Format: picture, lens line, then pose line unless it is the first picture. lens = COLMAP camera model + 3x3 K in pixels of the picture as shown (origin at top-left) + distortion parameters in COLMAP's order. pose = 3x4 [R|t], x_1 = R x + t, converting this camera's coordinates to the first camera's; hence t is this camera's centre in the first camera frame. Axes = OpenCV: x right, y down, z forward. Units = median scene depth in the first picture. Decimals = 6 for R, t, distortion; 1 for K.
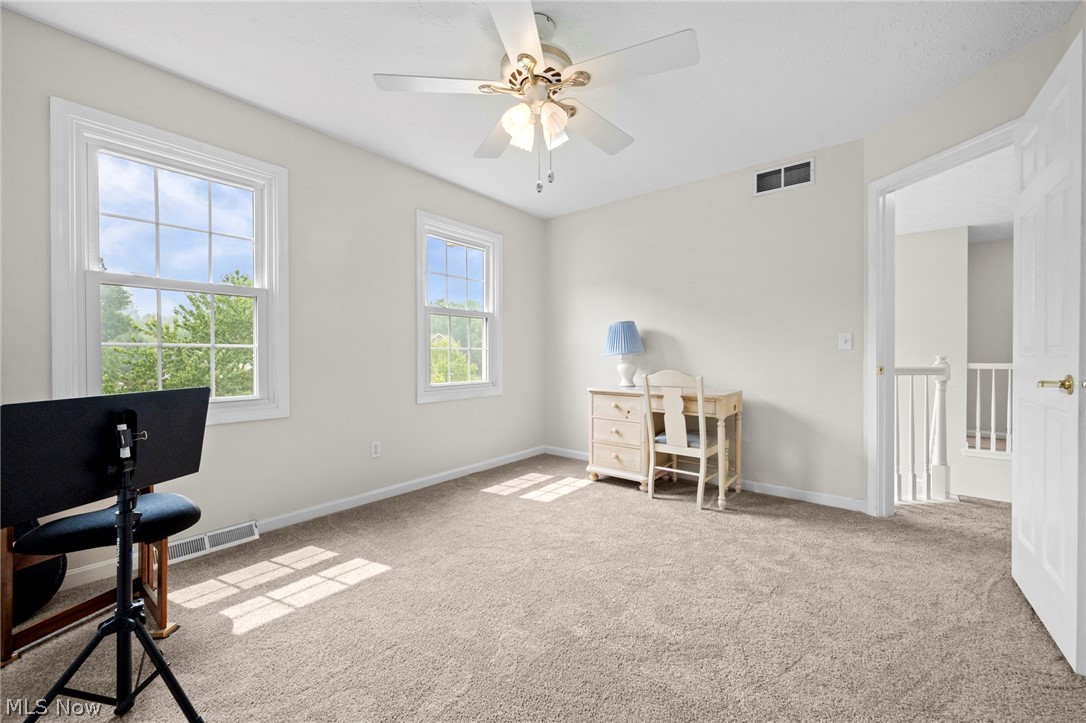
lens RADIAL K [[431.4, 0, 551.5], [0, 431.4, 357.6], [0, 0, 1]] dist [-0.002469, -0.000046]
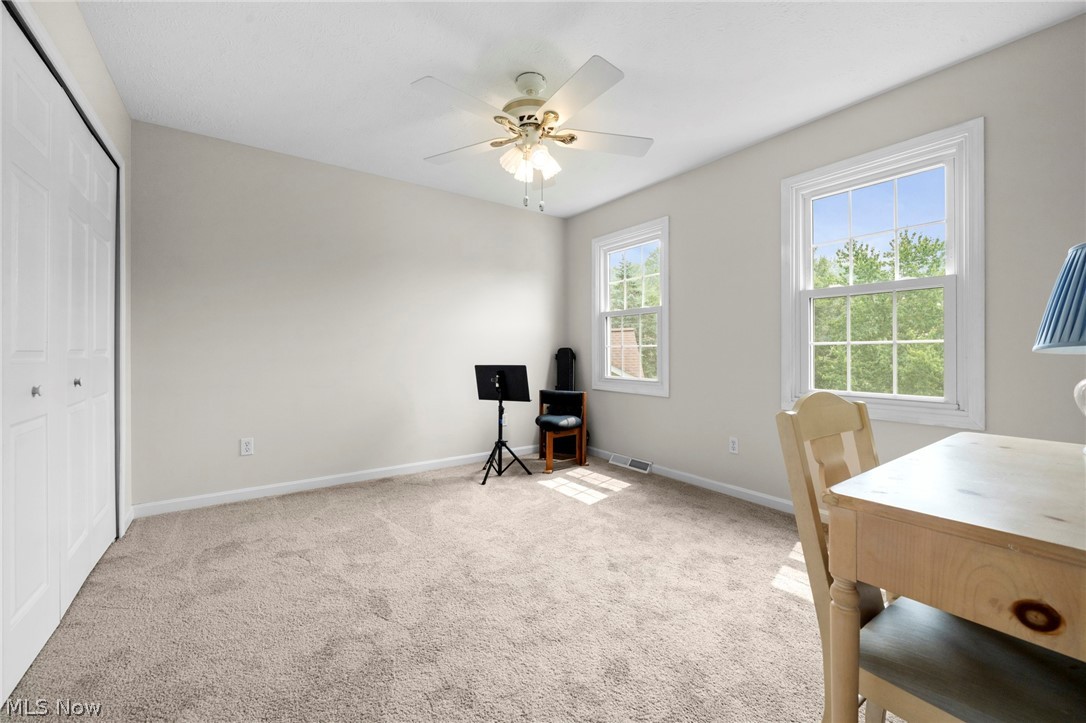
lens RADIAL K [[431.4, 0, 545.6], [0, 431.4, 356.8], [0, 0, 1]] dist [-0.002469, -0.000046]
pose [[-0.294523, 0.008358, -0.955608, 0.963582], [-0.005559, 0.999930, 0.010459, -0.005121], [0.955628, 0.008392, -0.294456, 1.221440]]
